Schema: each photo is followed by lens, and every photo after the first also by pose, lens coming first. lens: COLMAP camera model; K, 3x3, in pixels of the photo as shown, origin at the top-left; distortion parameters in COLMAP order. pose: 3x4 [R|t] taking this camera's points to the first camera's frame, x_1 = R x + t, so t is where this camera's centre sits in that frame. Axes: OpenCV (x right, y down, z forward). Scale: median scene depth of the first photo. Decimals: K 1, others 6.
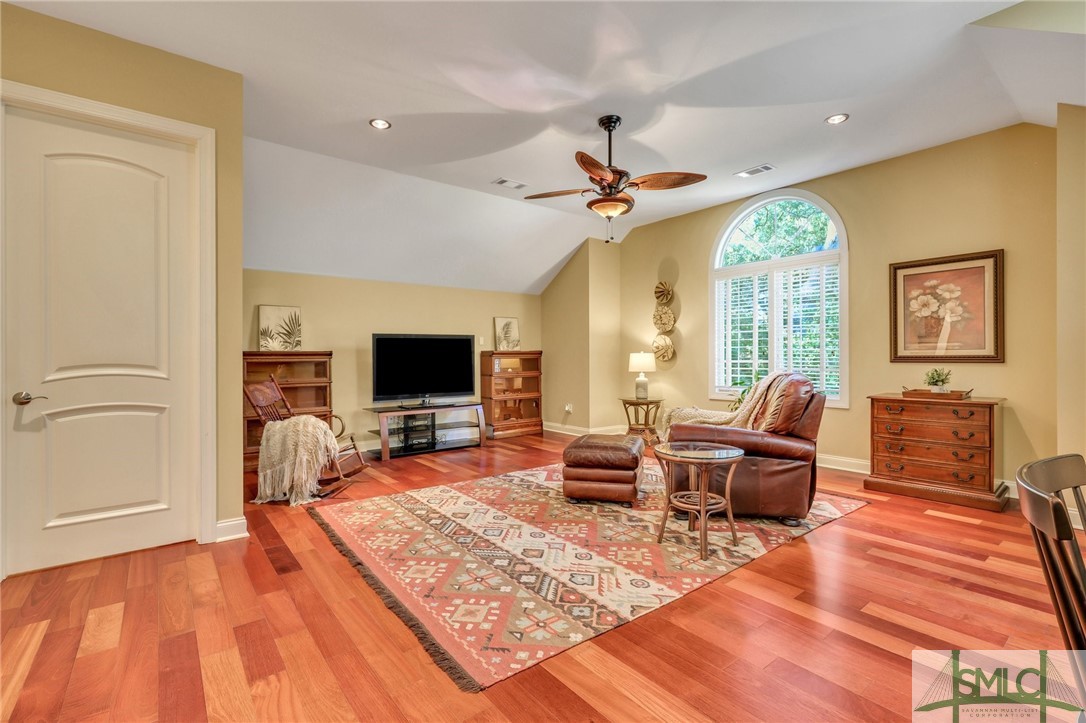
lens RADIAL K [[487.8, 0, 541.0], [0, 487.8, 358.4], [0, 0, 1]] dist [0.003457, 0.000071]
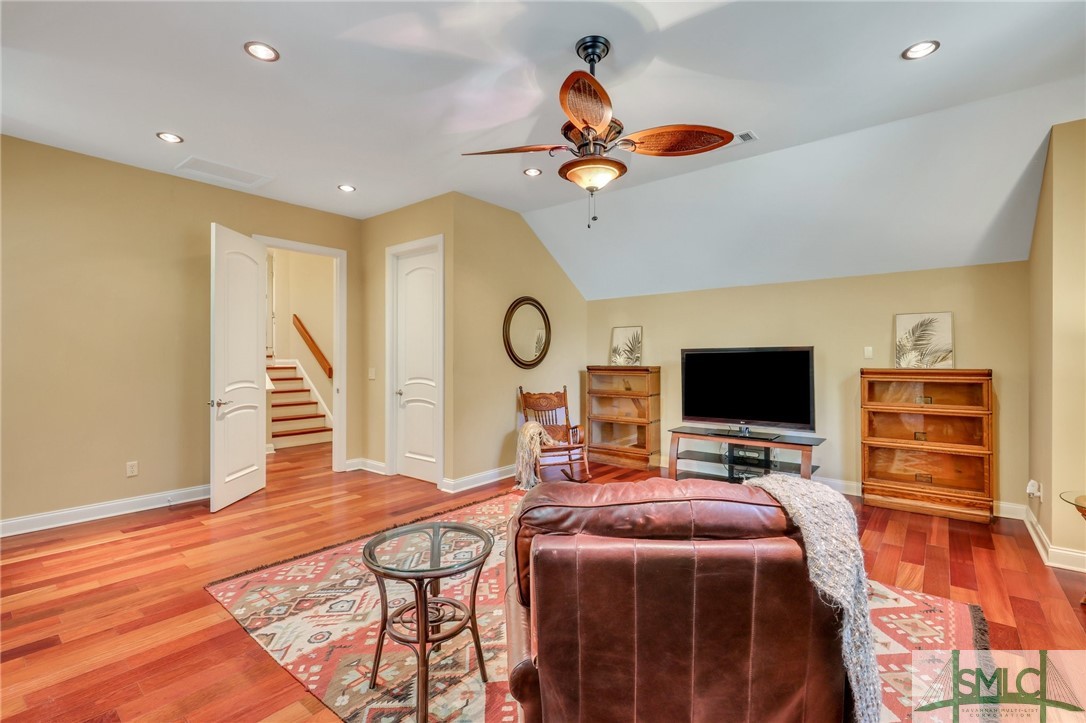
lens RADIAL K [[487.8, 0, 541.0], [0, 487.8, 358.4], [0, 0, 1]] dist [0.003457, 0.000071]
pose [[0.220176, 0.007683, -0.975430, 0.969488], [-0.003339, 0.999969, 0.007123, -0.071148], [0.975454, 0.001688, 0.220195, 0.961189]]
